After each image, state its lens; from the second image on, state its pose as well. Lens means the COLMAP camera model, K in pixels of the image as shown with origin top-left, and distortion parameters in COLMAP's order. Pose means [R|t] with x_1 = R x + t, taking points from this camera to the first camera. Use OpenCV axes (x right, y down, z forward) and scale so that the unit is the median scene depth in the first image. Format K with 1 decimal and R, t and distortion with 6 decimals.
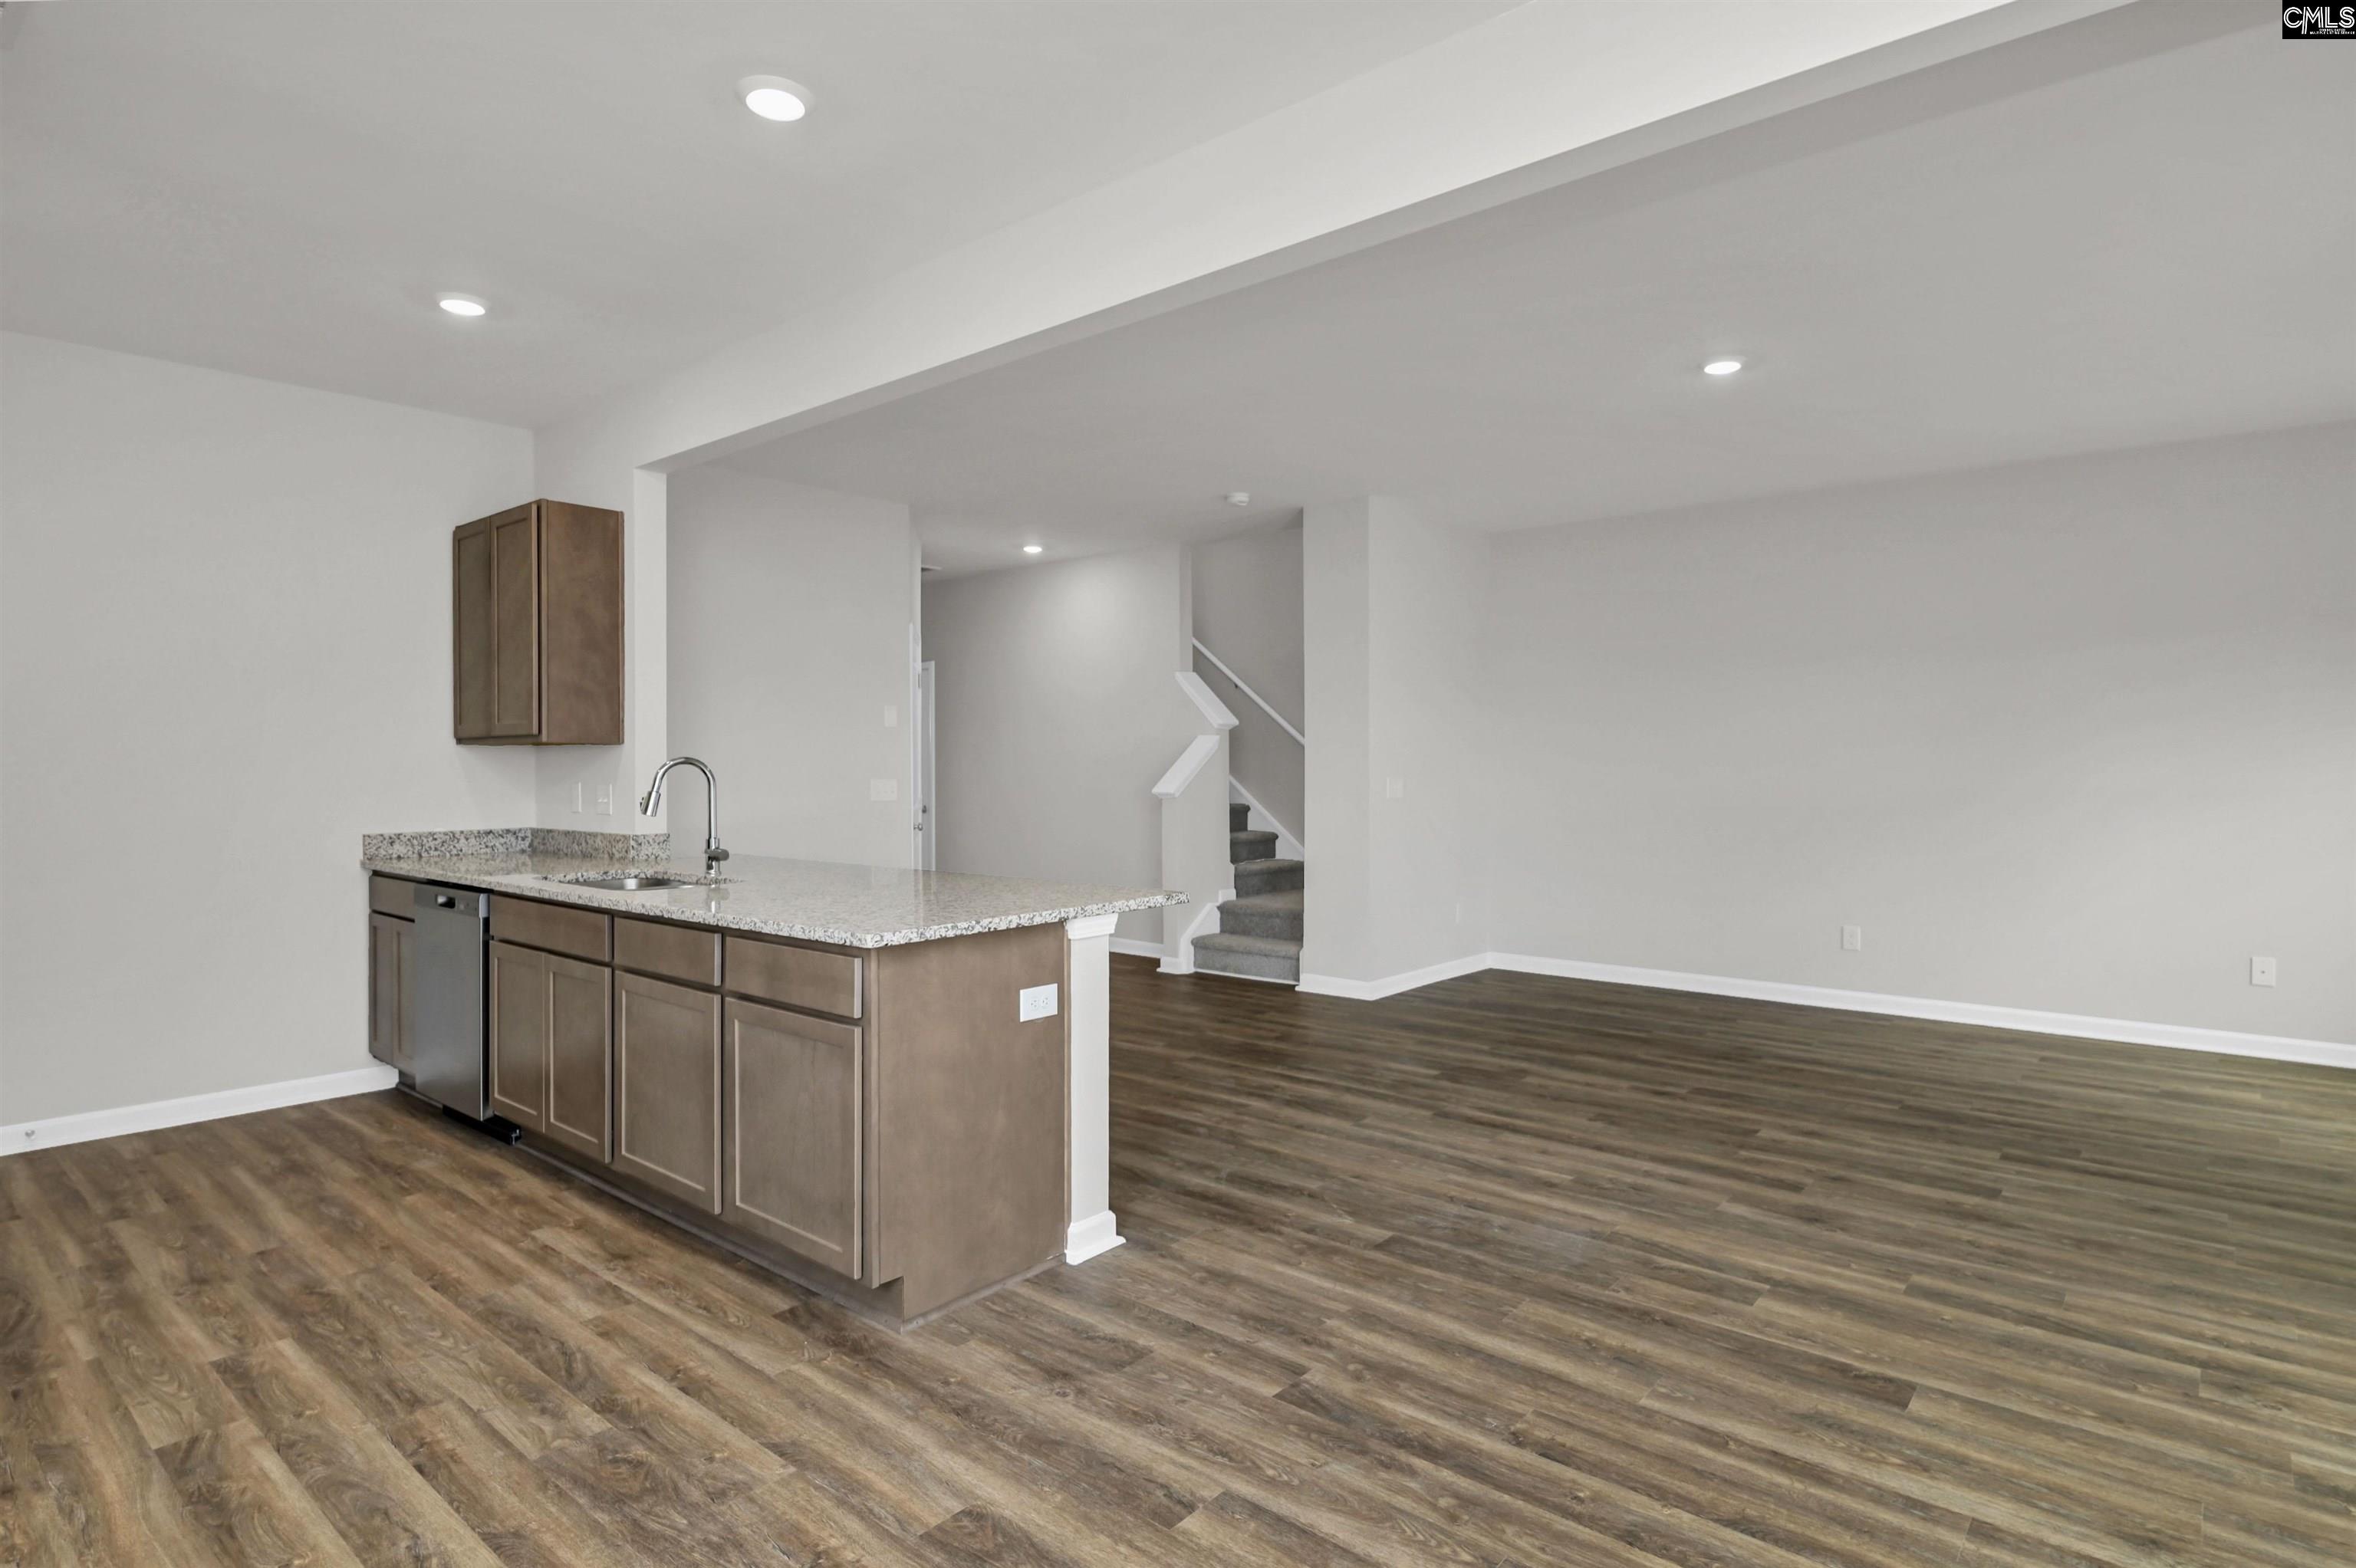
lens RADIAL K [[1198.6, 0, 1197.0], [0, 1198.6, 800.1], [0, 0, 1]] dist [0.004448, -0.005527]
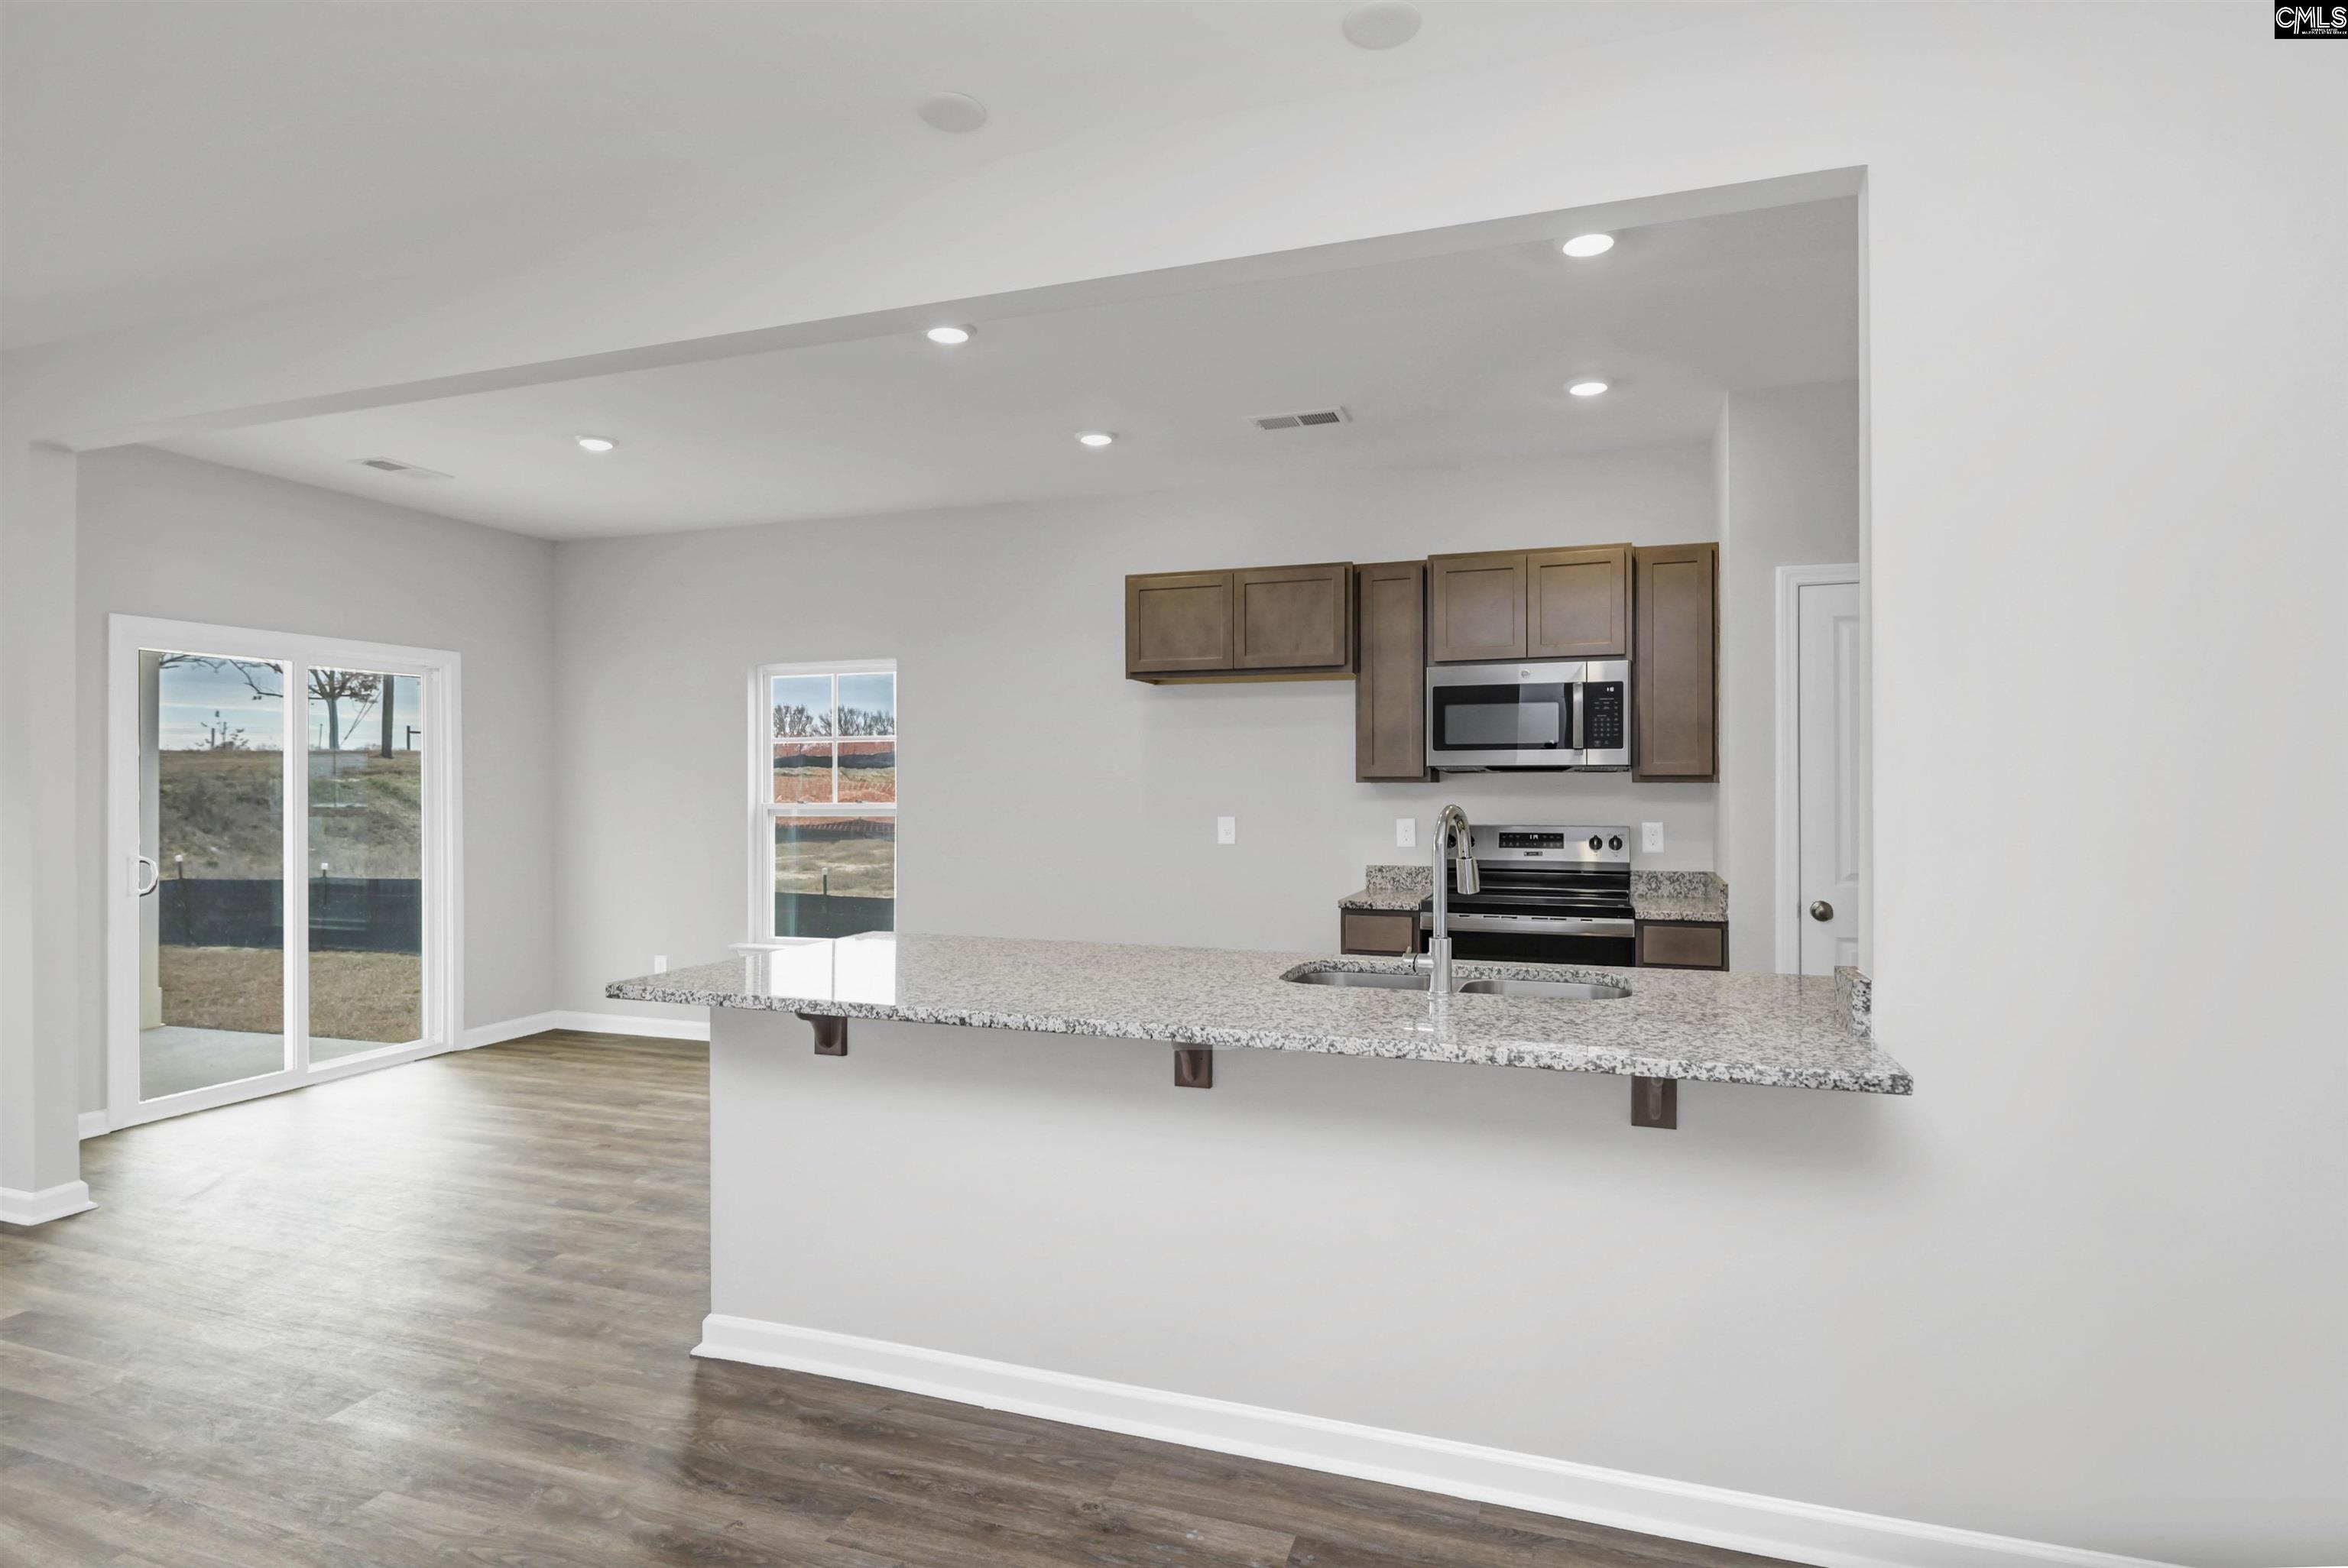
lens RADIAL K [[1217.6, 0, 1152.1], [0, 1217.6, 779.9], [0, 0, 1]] dist [-0.012232, 0.000635]
pose [[-0.934997, 0.006600, -0.354594, -0.069030], [0.000546, 0.999852, 0.017169, -0.077185], [0.354655, 0.015859, -0.934863, 2.107506]]
